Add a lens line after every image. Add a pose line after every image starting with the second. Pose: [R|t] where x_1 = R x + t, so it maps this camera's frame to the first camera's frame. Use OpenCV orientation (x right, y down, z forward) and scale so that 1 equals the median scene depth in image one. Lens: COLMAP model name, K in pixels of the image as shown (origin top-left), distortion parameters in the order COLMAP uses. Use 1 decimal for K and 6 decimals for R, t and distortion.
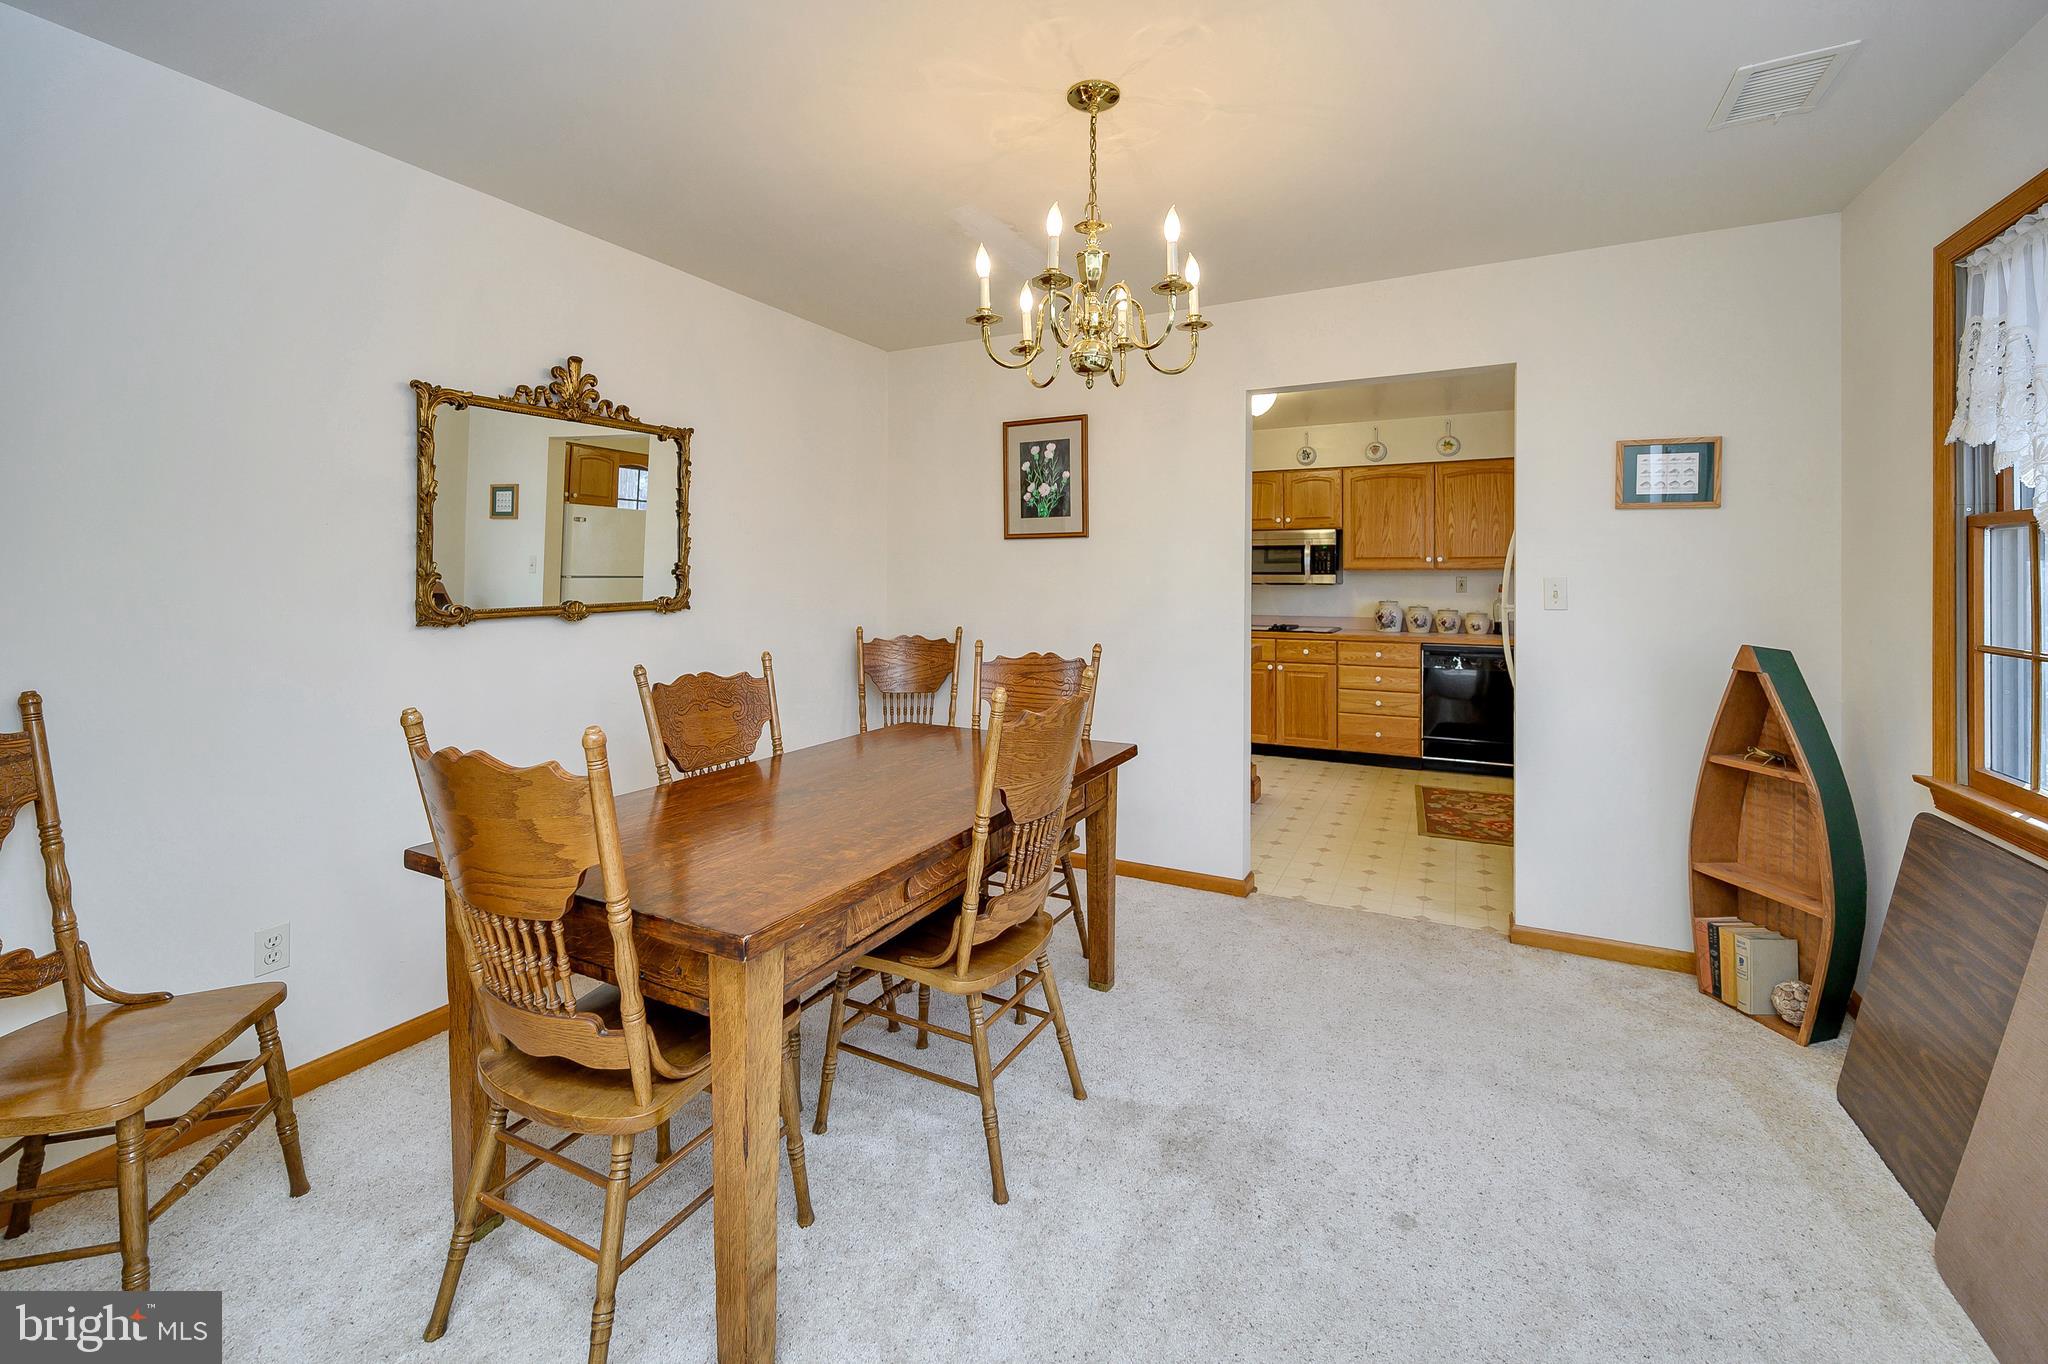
lens RADIAL K [[831.7, 0, 1017.7], [0, 831.7, 682.4], [0, 0, 1]] dist [0.001155, 0.000304]
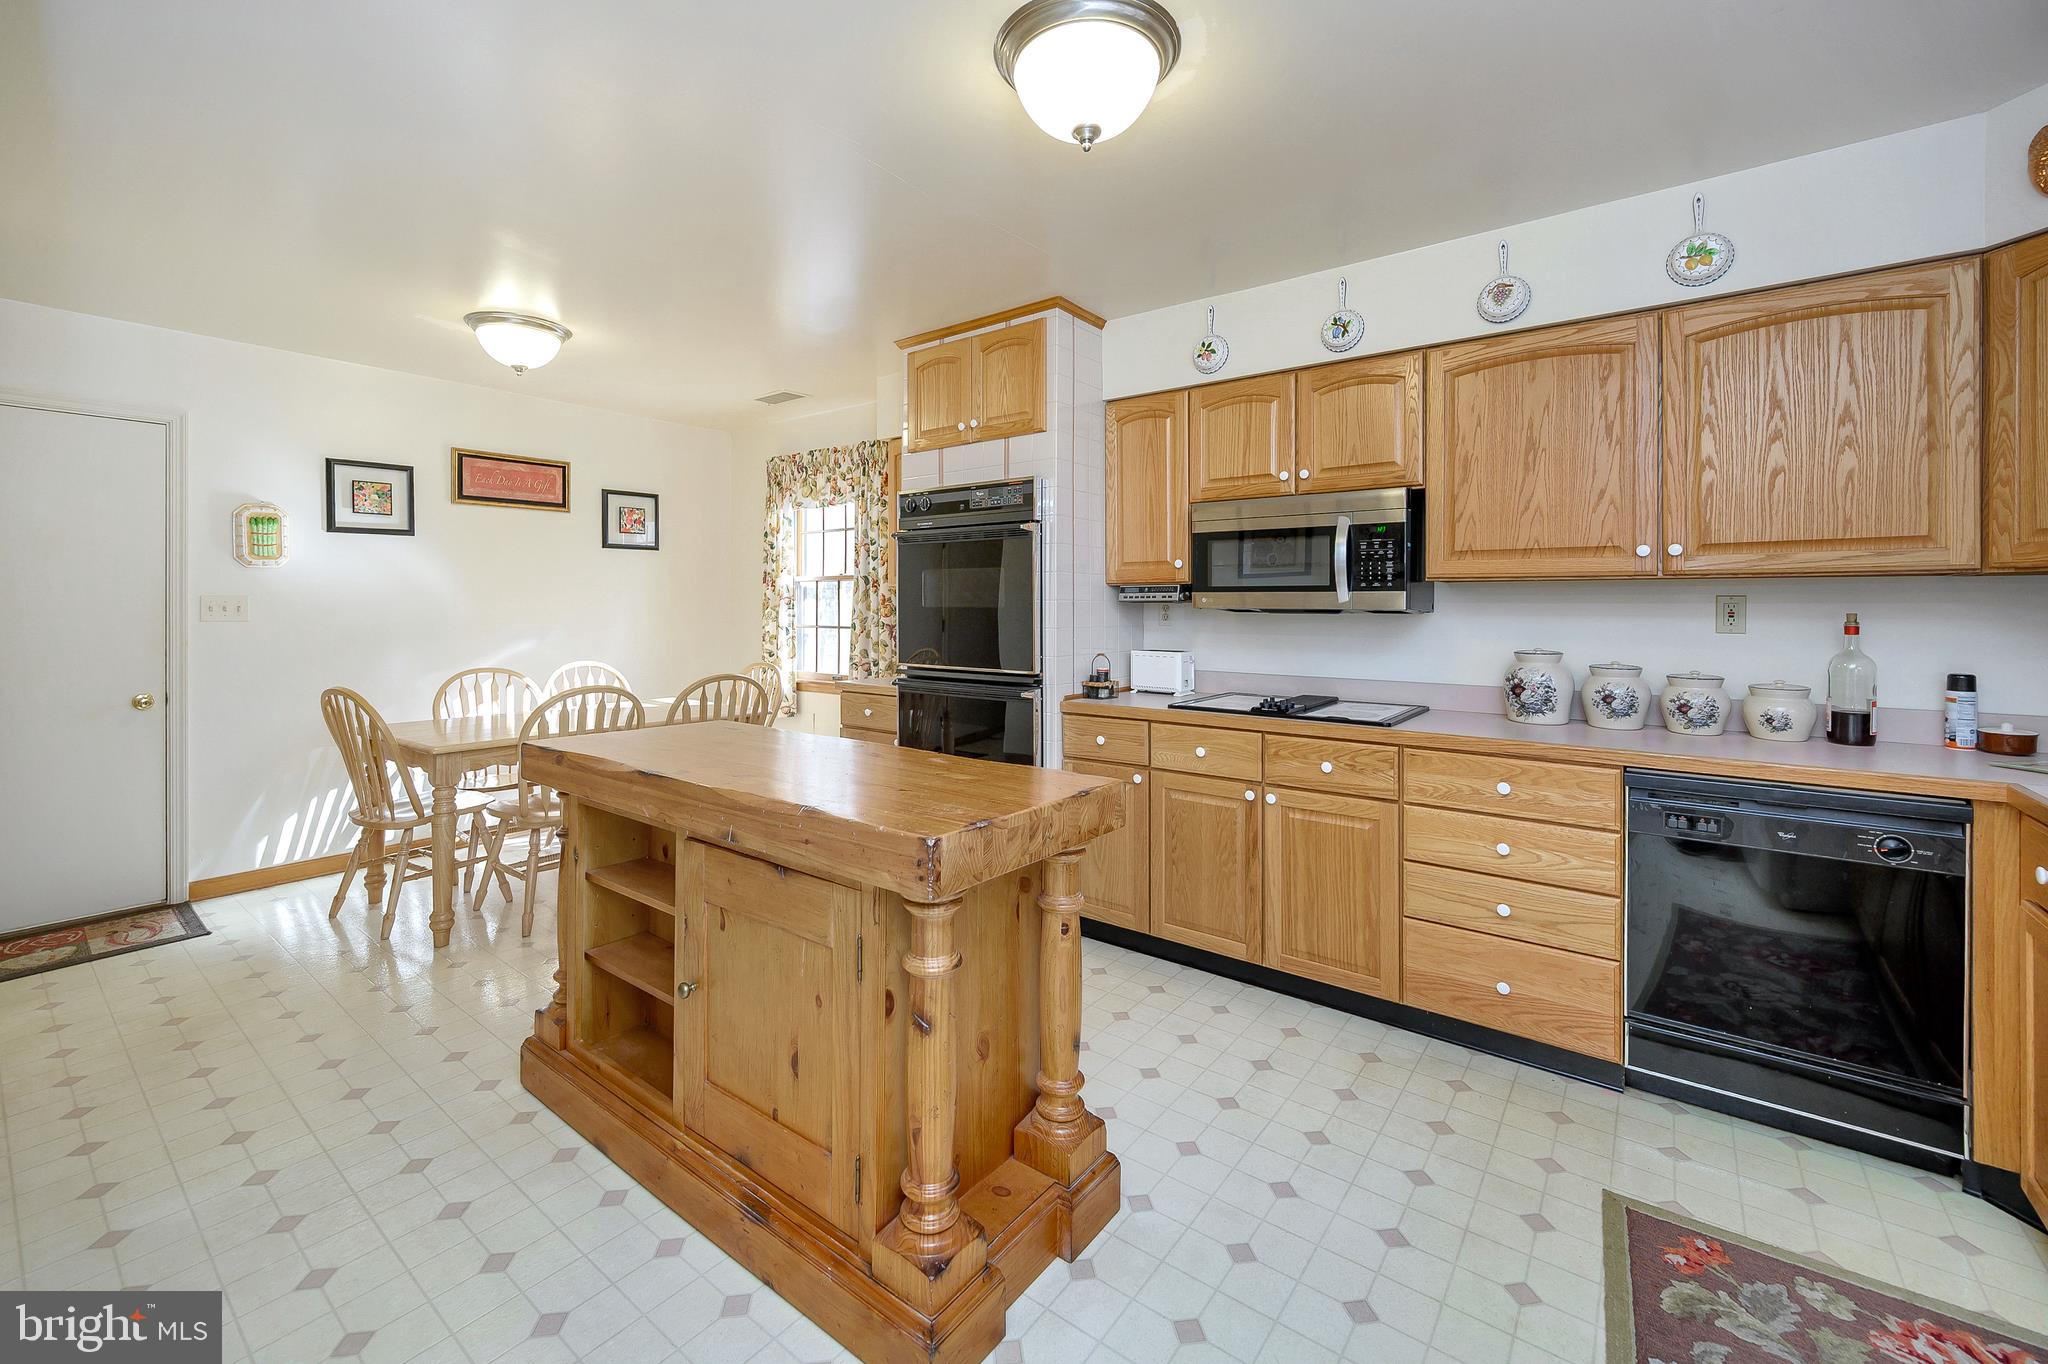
lens RADIAL K [[831.7, 0, 1022.6], [0, 831.7, 680.4], [0, 0, 1]] dist [0.001155, 0.000304]
pose [[0.985076, 0.017434, -0.171234, 0.263831], [-0.023600, 0.999142, -0.034041, -0.063656], [0.170493, 0.037574, 0.984642, 0.545810]]
